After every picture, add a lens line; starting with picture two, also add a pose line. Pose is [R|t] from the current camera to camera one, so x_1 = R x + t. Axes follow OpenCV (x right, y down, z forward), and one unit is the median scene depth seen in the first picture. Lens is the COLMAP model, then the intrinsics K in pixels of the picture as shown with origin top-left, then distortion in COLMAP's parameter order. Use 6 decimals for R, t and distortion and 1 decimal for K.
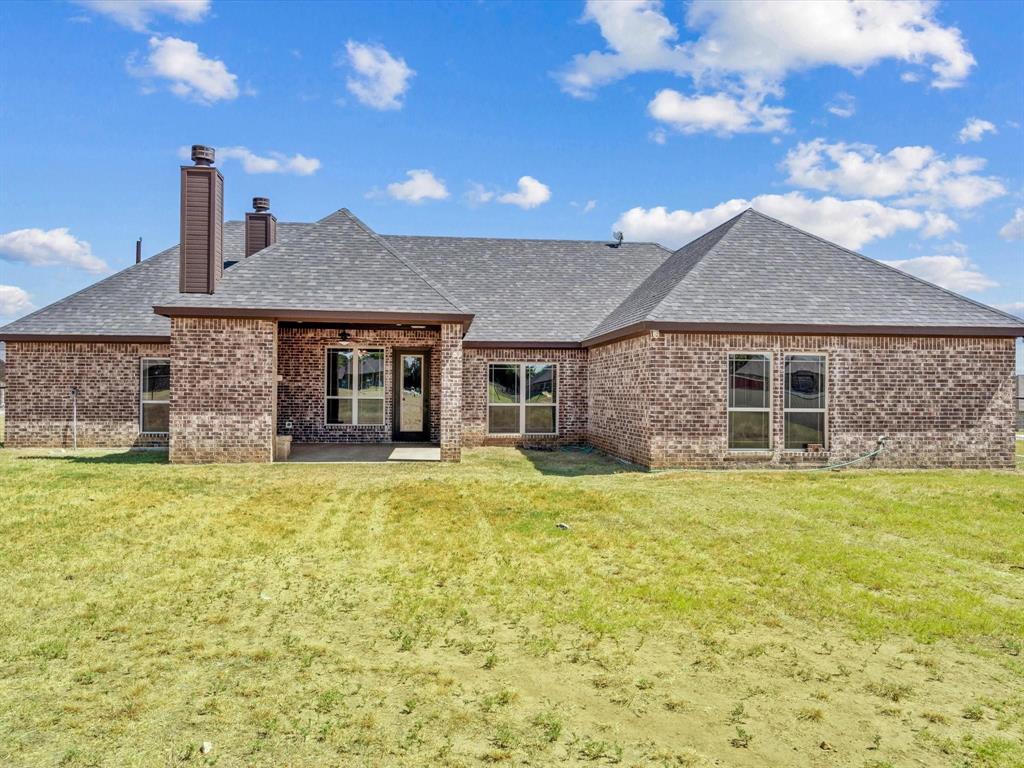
lens RADIAL K [[525.7, 0, 514.8], [0, 525.7, 388.4], [0, 0, 1]] dist [-0.007995, 0.005584]
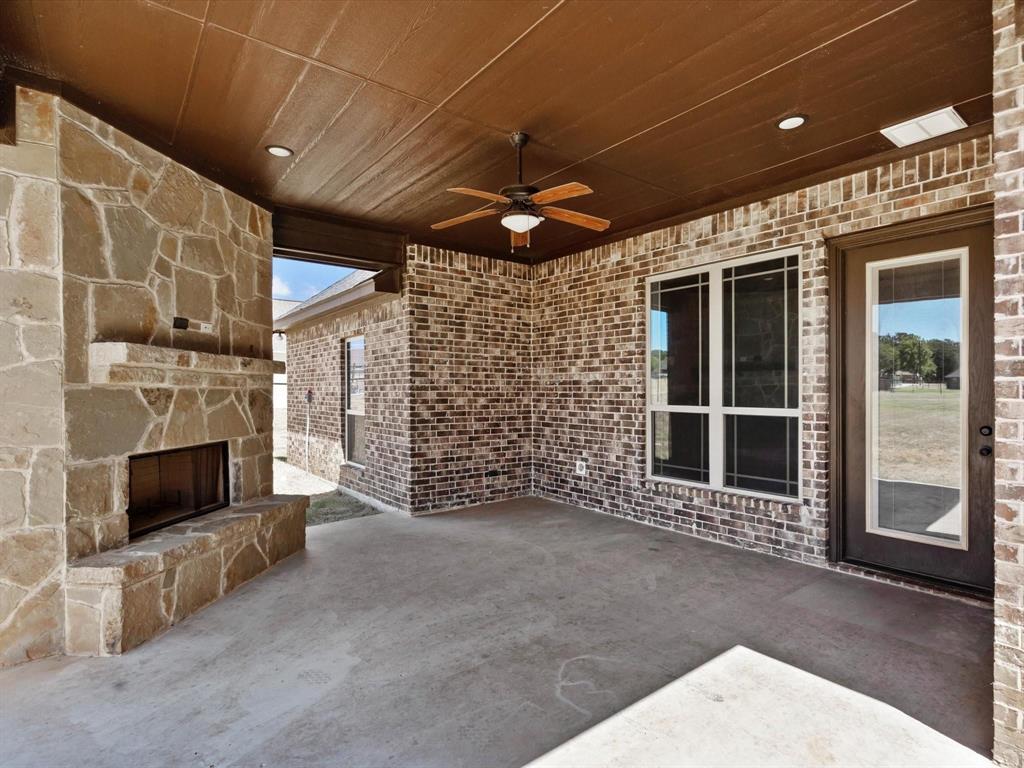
lens RADIAL K [[525.7, 0, 514.0], [0, 525.7, 389.8], [0, 0, 1]] dist [-0.007995, 0.005584]
pose [[0.561383, -0.006662, -0.827530, -0.090282], [0.010479, 0.999945, -0.000941, 0.002906], [0.827490, -0.008143, 0.561421, 0.699119]]
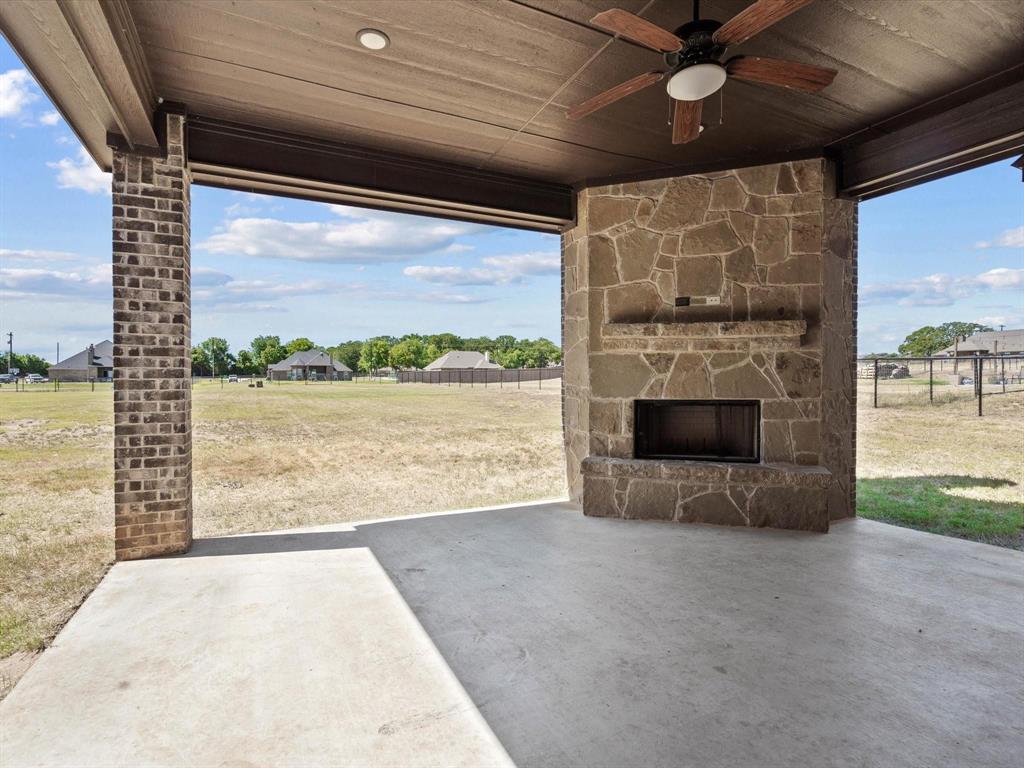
lens RADIAL K [[525.7, 0, 516.0], [0, 525.7, 386.3], [0, 0, 1]] dist [-0.007995, 0.005584]
pose [[-0.921595, -0.004262, -0.388129, -0.173882], [-0.004552, 0.999990, -0.000172, 0.021848], [0.388126, 0.001608, -0.921605, 0.974353]]
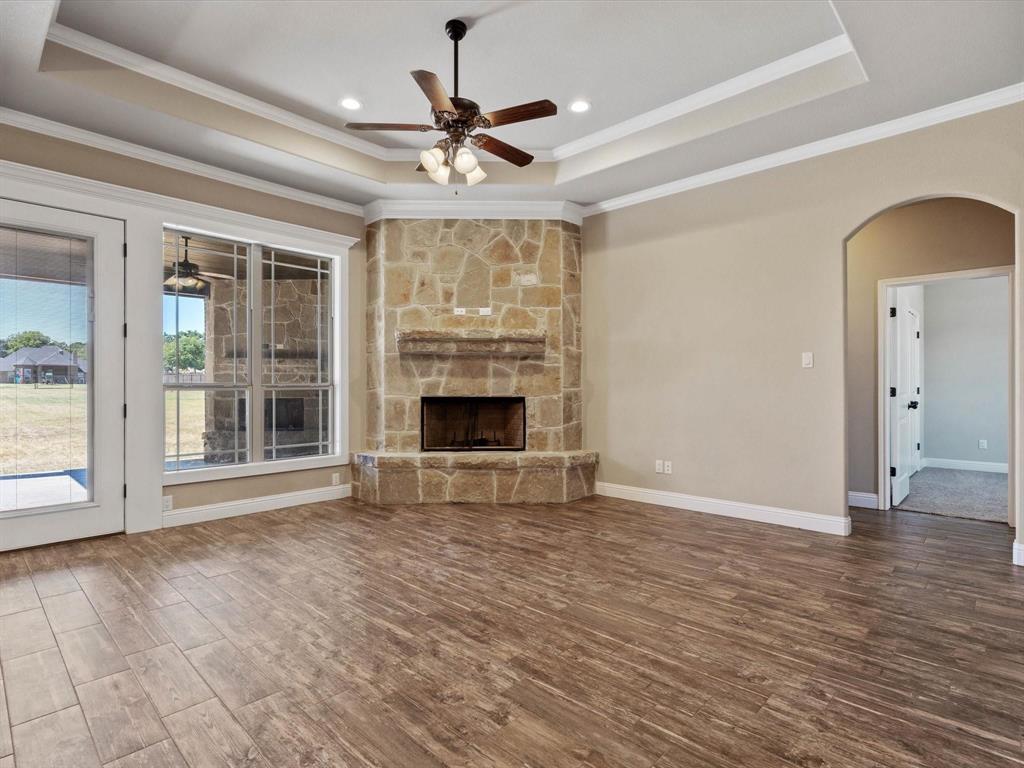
lens RADIAL K [[525.7, 0, 512.2], [0, 525.7, 388.3], [0, 0, 1]] dist [-0.007995, 0.005584]
pose [[-0.729904, -0.004086, -0.683538, -0.187769], [-0.002096, 0.999991, -0.003739, 0.019551], [0.683547, -0.001296, -0.729906, 1.366553]]
